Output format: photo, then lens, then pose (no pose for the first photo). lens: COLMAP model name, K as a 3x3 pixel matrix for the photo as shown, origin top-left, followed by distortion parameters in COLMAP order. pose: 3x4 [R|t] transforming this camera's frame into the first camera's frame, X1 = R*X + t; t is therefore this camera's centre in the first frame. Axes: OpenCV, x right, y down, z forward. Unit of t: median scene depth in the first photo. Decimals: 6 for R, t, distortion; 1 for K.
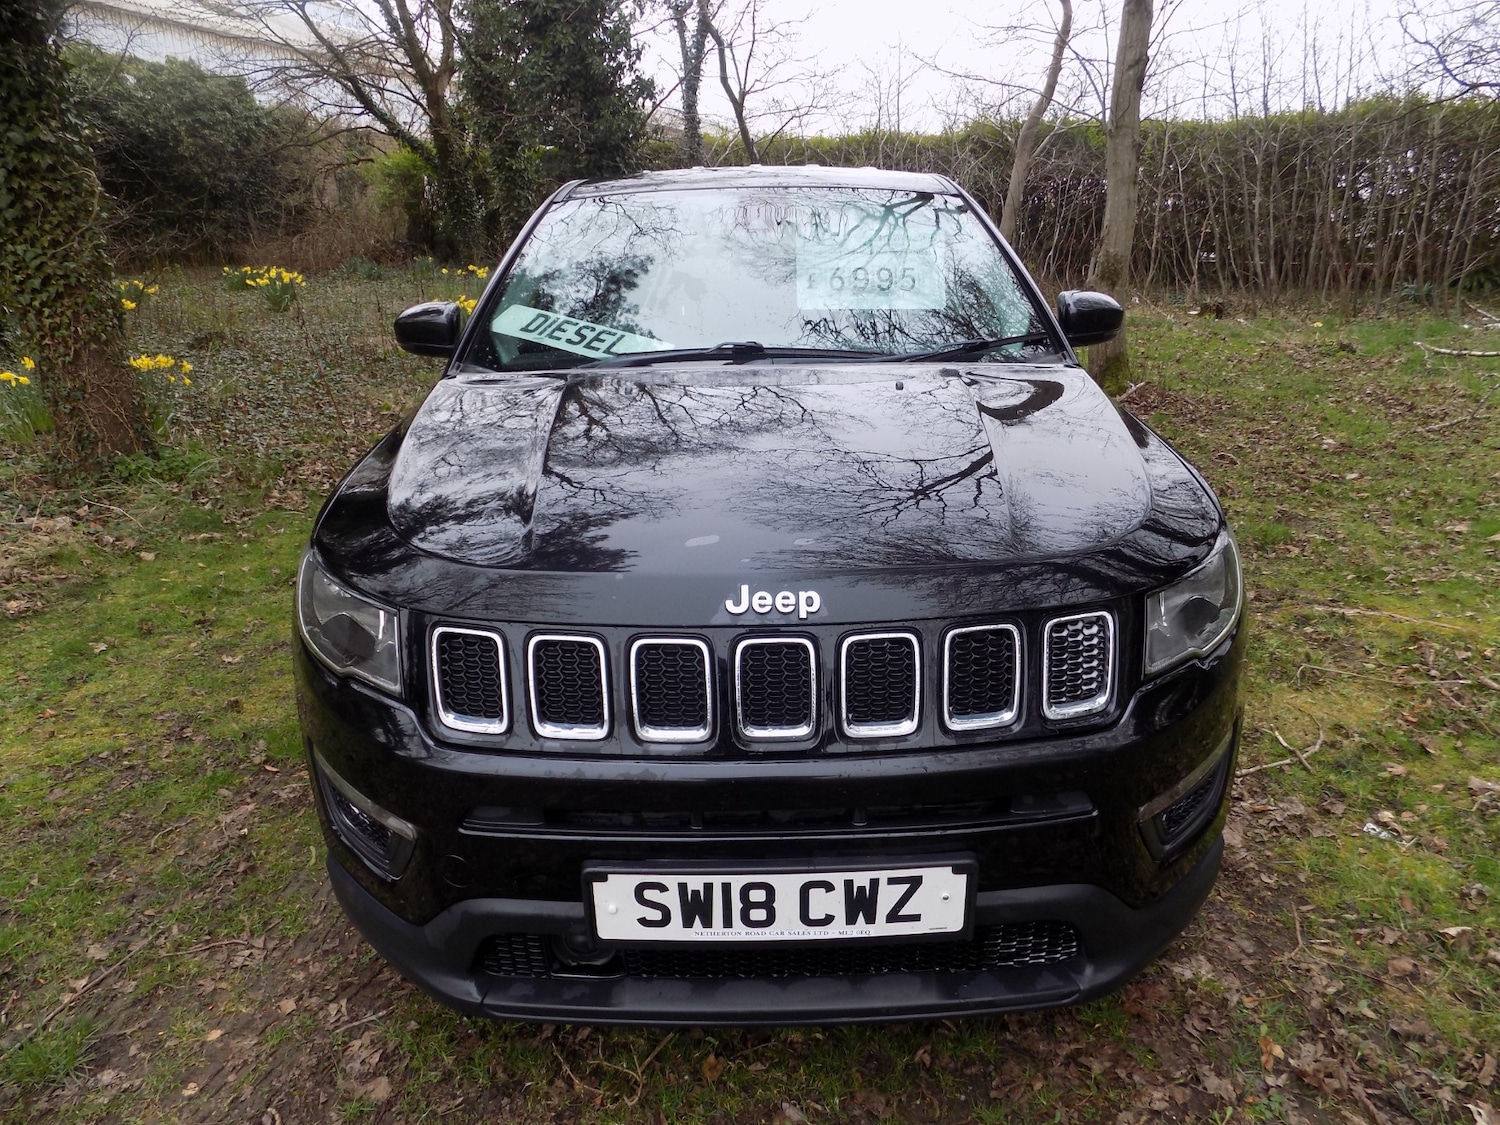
lens RADIAL K [[1020.7, 0, 761.8], [0, 1020.7, 558.5], [0, 0, 1]] dist [-0.081617, 0.093221]
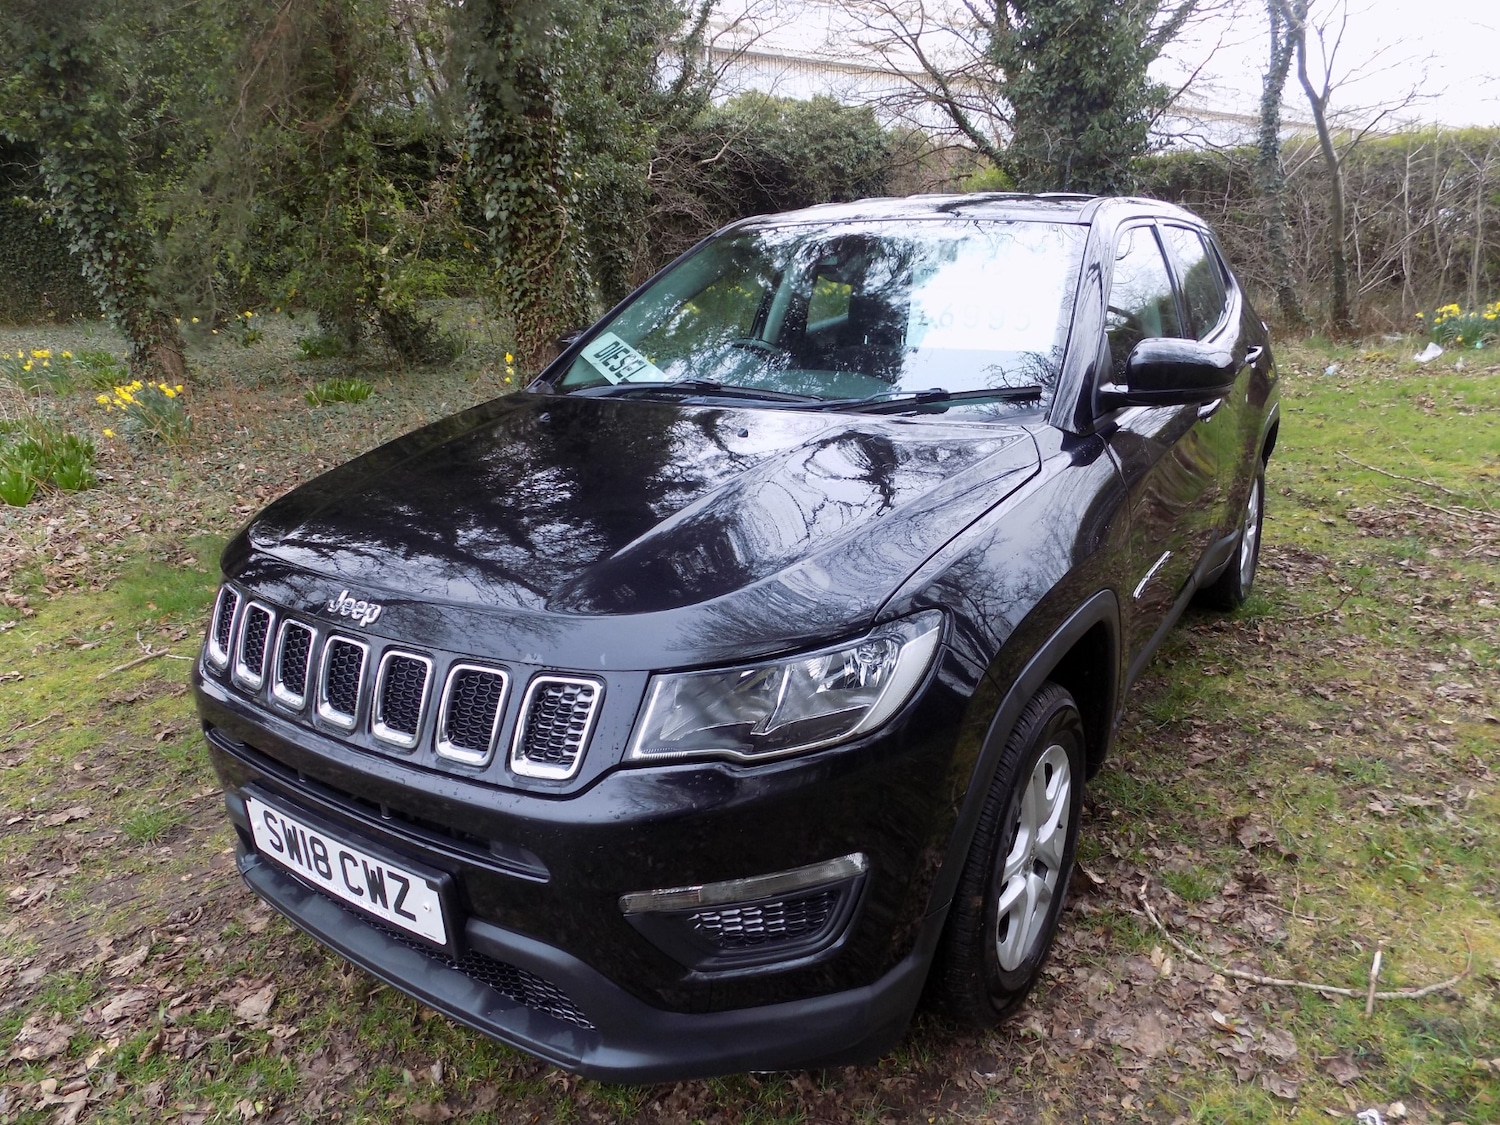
lens RADIAL K [[1020.7, 0, 761.8], [0, 1020.7, 558.5], [0, 0, 1]] dist [-0.081617, 0.093221]
pose [[0.832229, 0.158107, -0.531411, 0.227607], [-0.162684, 0.985924, 0.038561, -0.030362], [0.530028, 0.054361, 0.846236, 0.059218]]
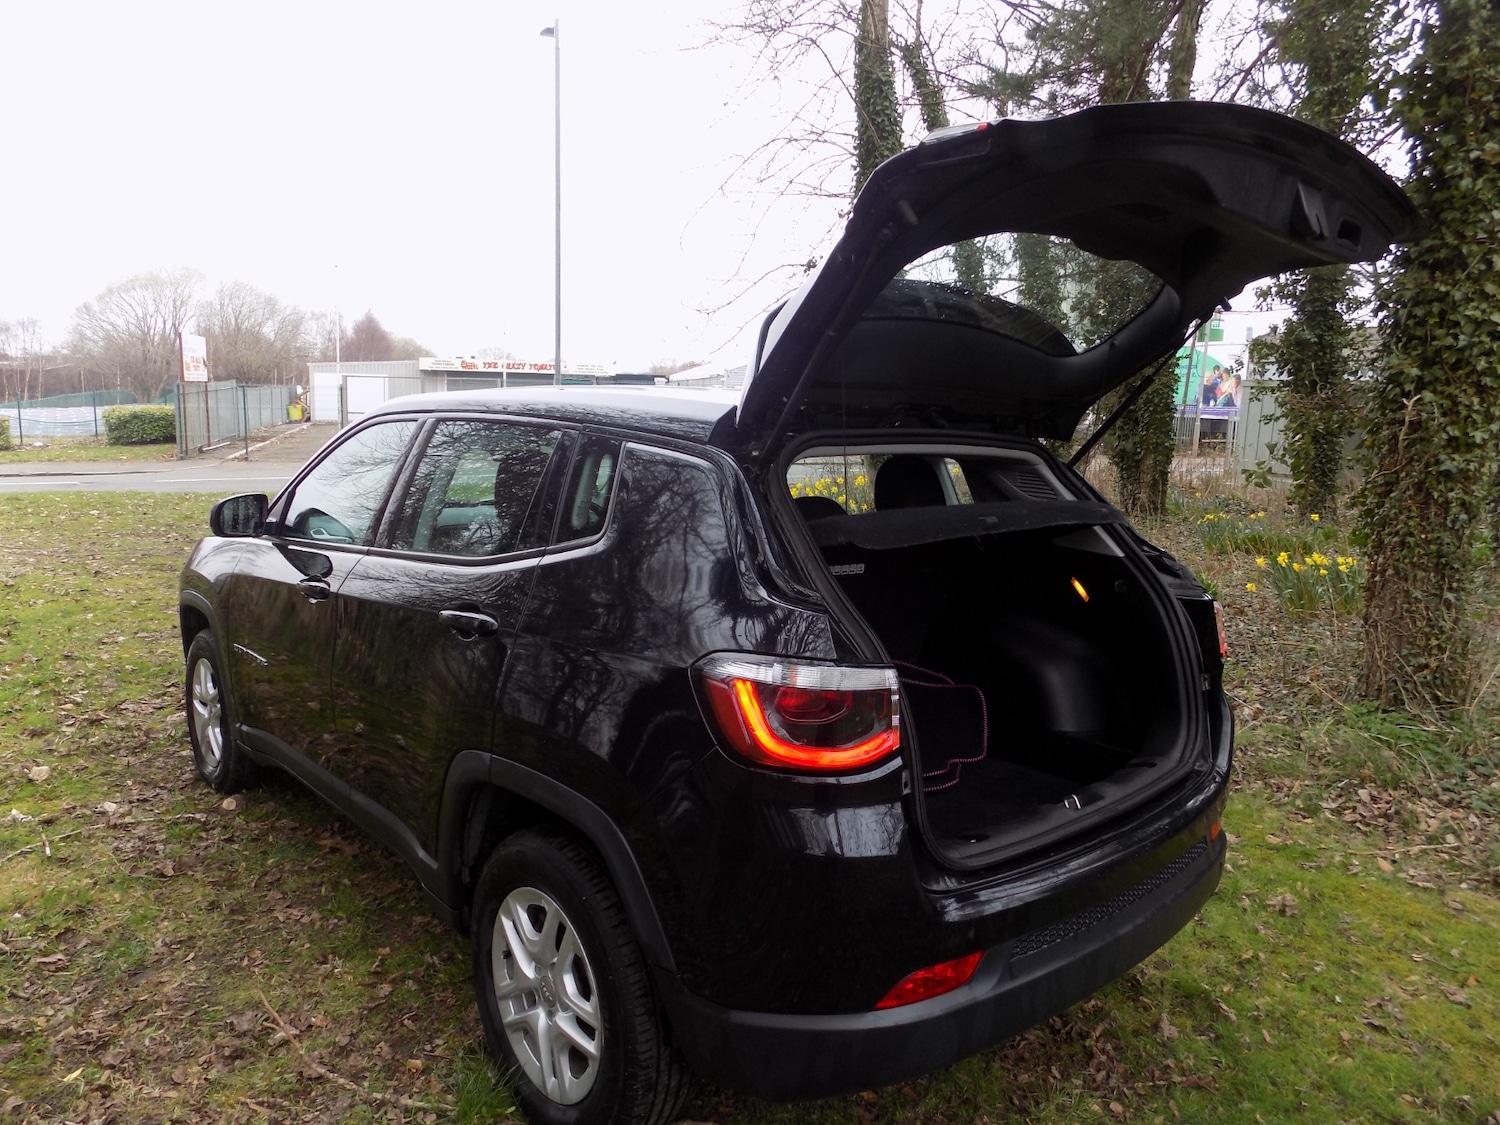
lens RADIAL K [[1016.6, 0, 748.1], [0, 1016.6, 554.2], [0, 0, 1]] dist [-0.072851, 0.076239]
pose [[-0.739414, 0.082179, -0.668216, 0.305038], [-0.230291, 0.901780, 0.365732, -0.351456], [0.632640, 0.424311, -0.647864, 0.988888]]
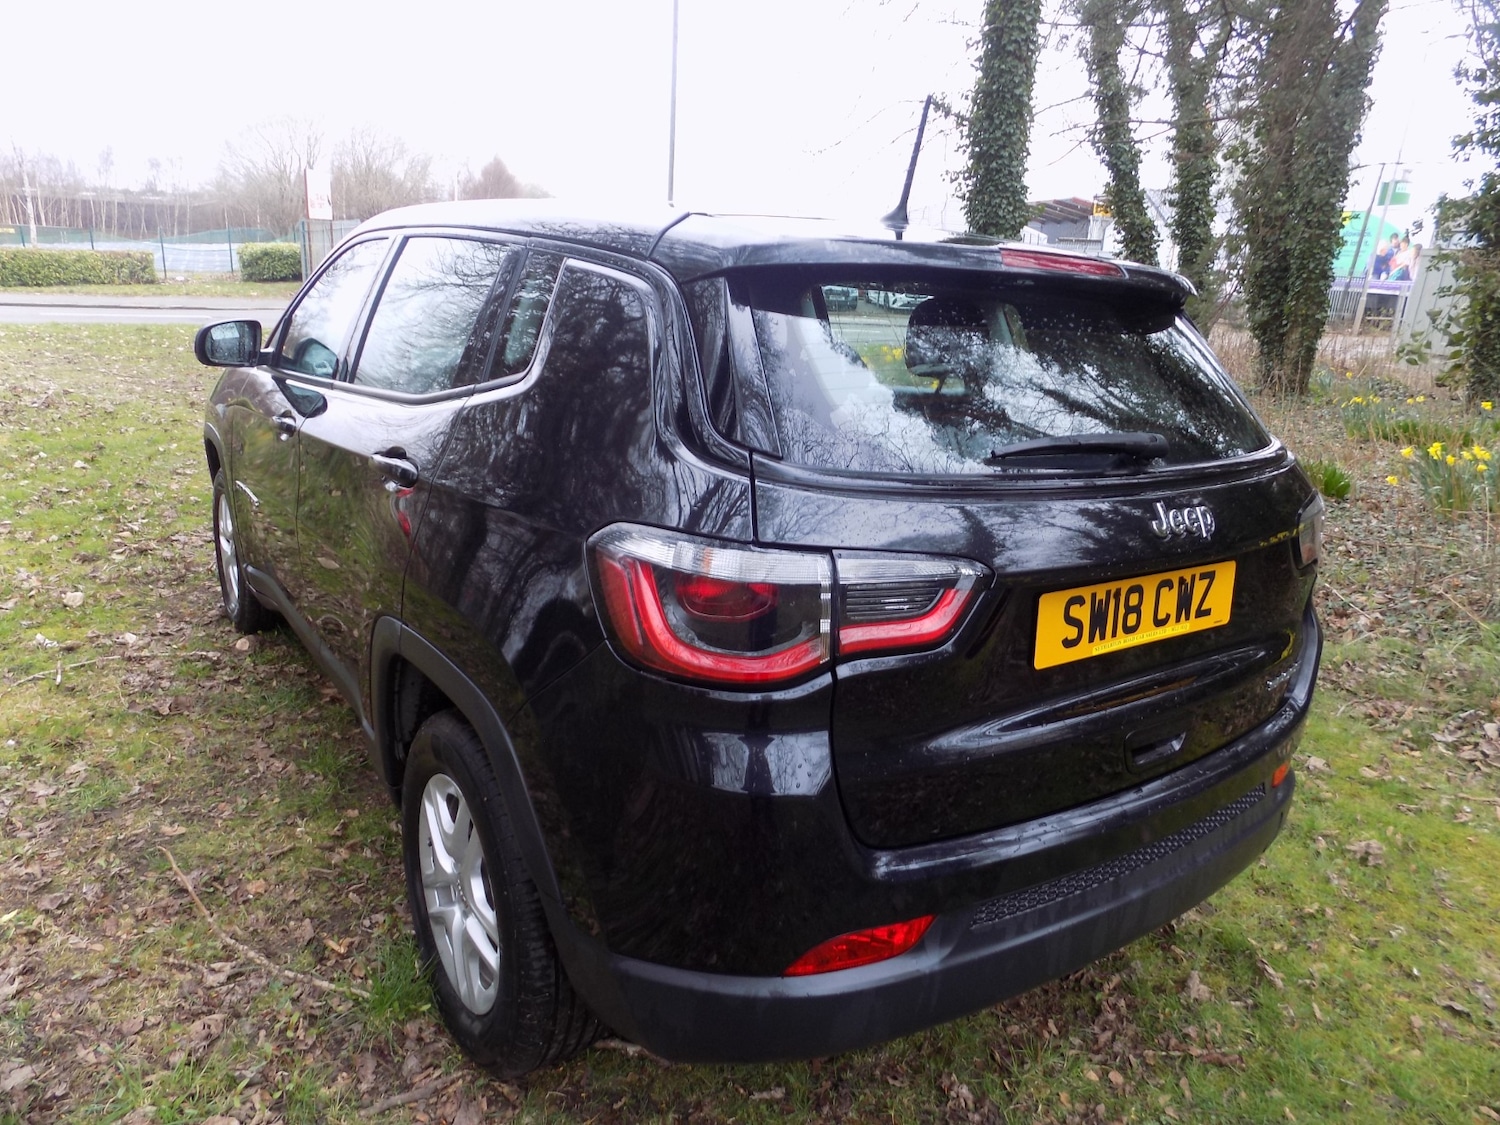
lens RADIAL K [[1016.6, 0, 748.1], [0, 1016.6, 554.2], [0, 0, 1]] dist [-0.072851, 0.076239]
pose [[-0.815266, 0.123444, -0.565777, 0.227387], [-0.228795, 0.828861, 0.510531, -0.335670], [0.531972, 0.545666, -0.647499, 0.974861]]
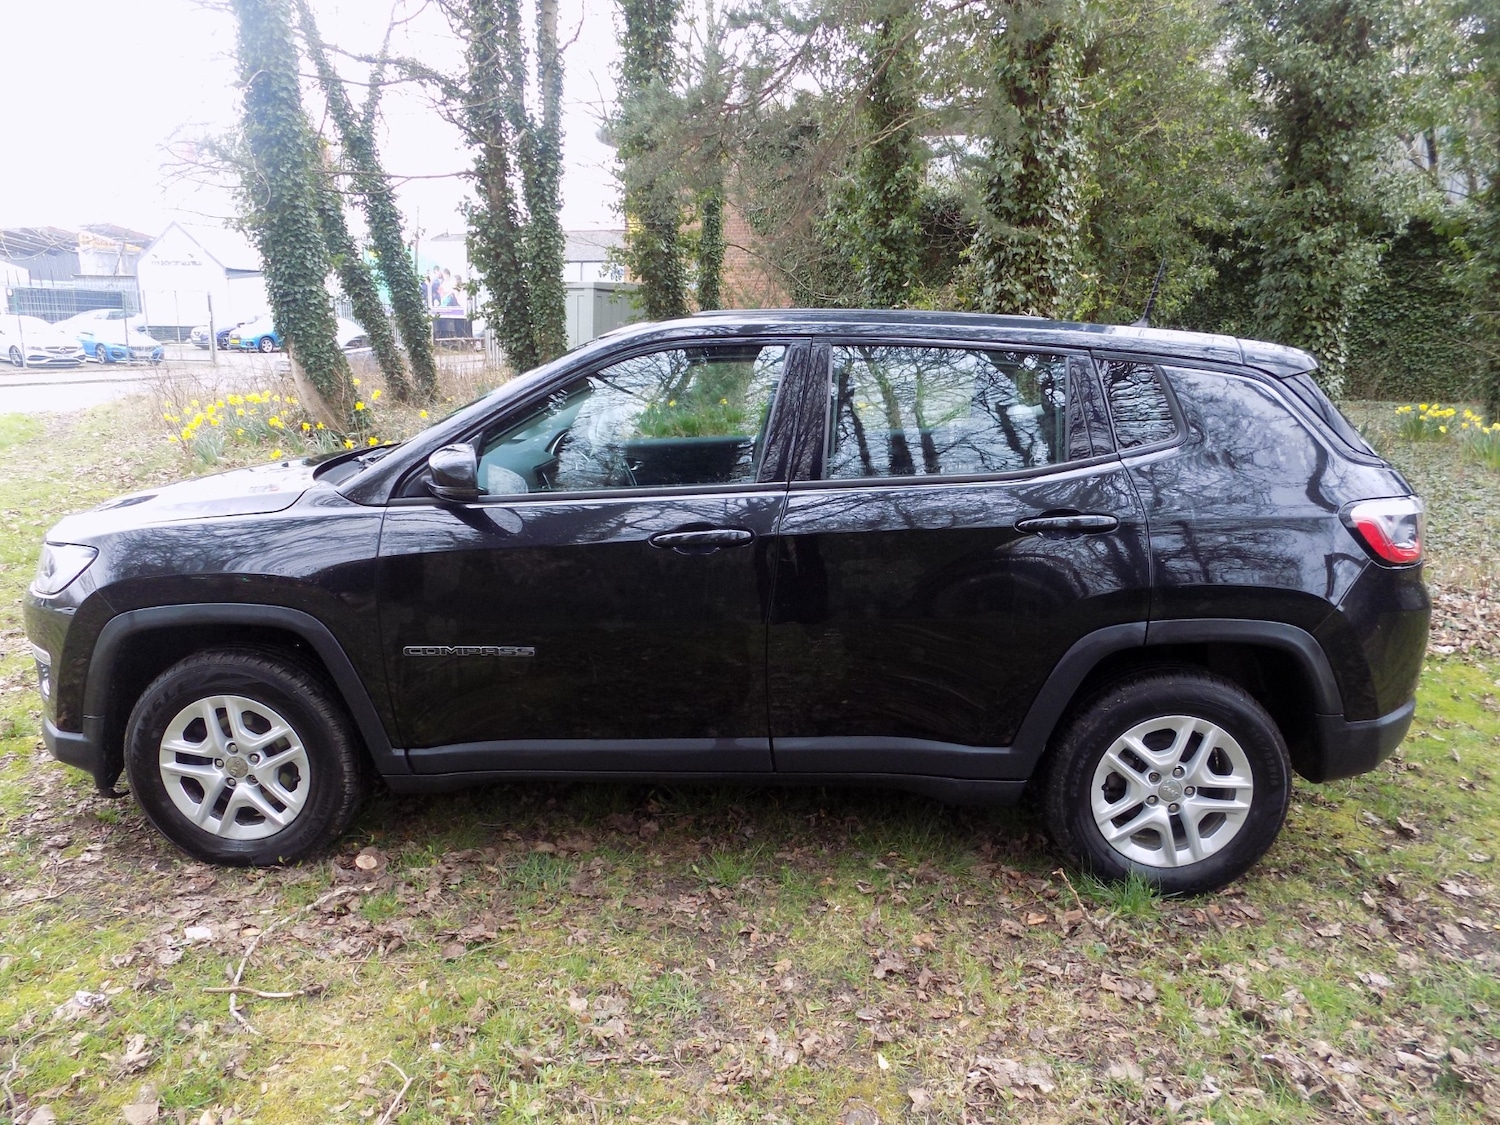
lens RADIAL K [[1011.3, 0, 754.4], [0, 1011.3, 571.1], [0, 0, 1]] dist [-0.075447, 0.077462]
pose [[-0.043200, 0.240913, -0.969585, 0.558264], [-0.328298, 0.913174, 0.241524, -0.212564], [0.943586, 0.328746, 0.039642, 0.559950]]
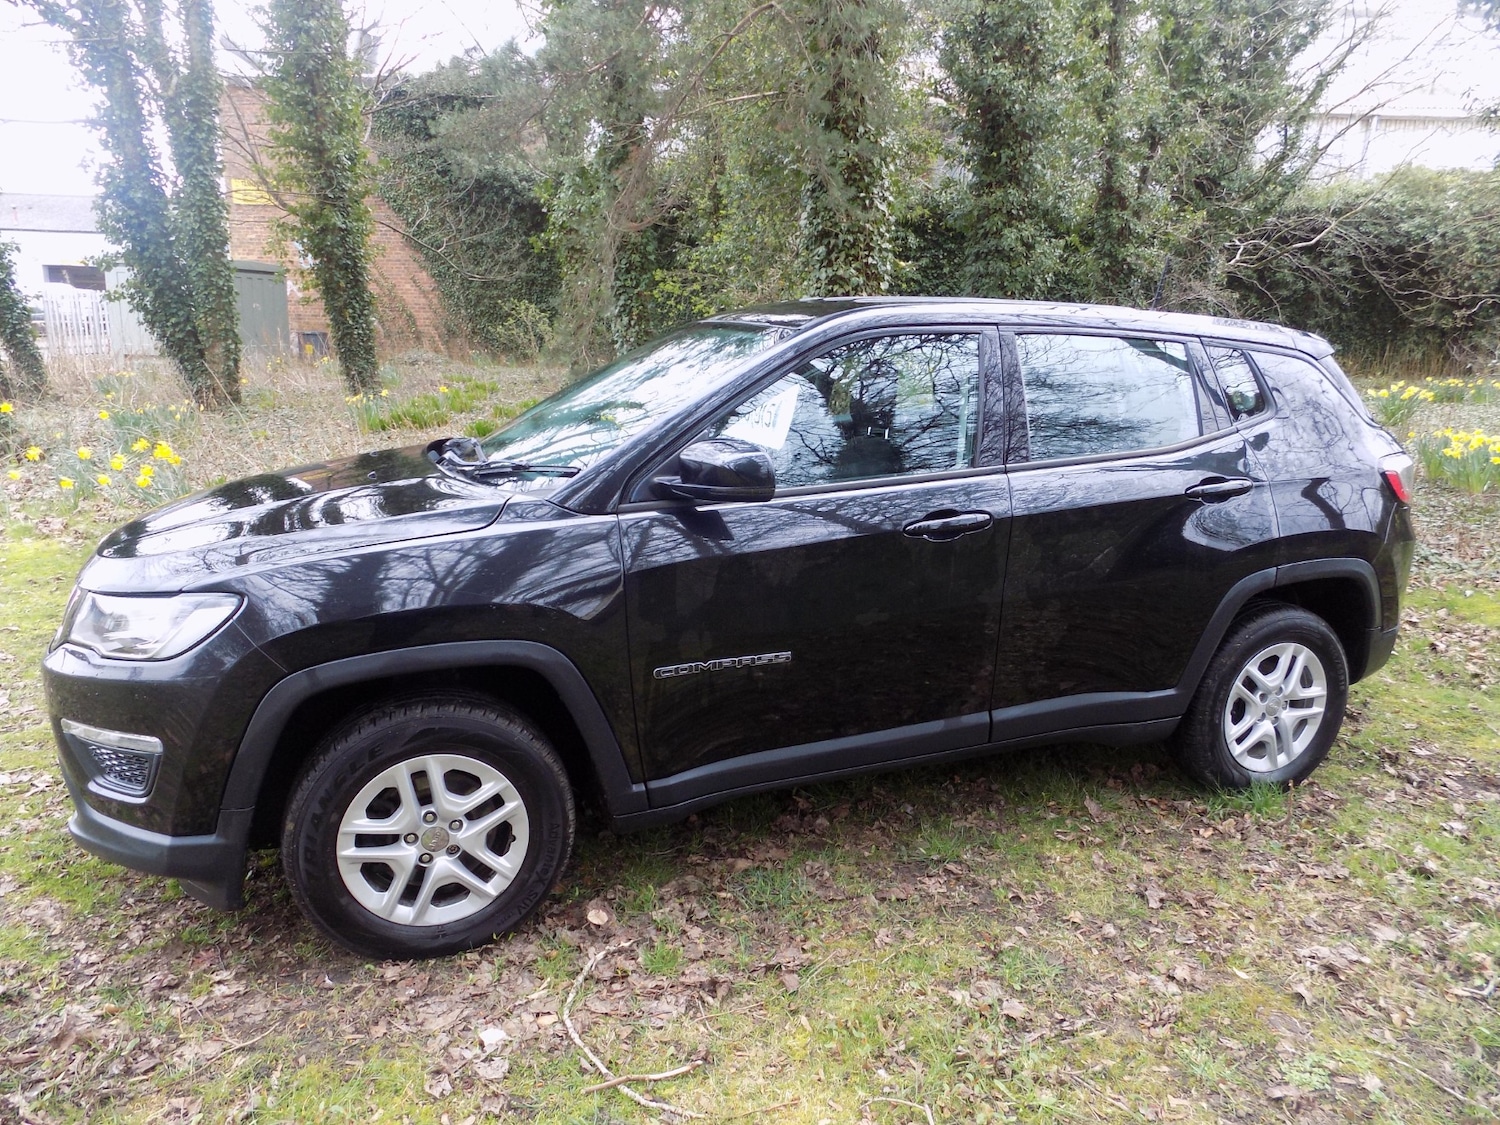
lens RADIAL K [[1011.3, 0, 754.4], [0, 1011.3, 571.1], [0, 0, 1]] dist [-0.075447, 0.077462]
pose [[0.339354, 0.243864, -0.908498, 0.511648], [-0.315274, 0.939435, 0.134403, -0.127913], [0.886251, 0.240816, 0.395685, 0.312325]]
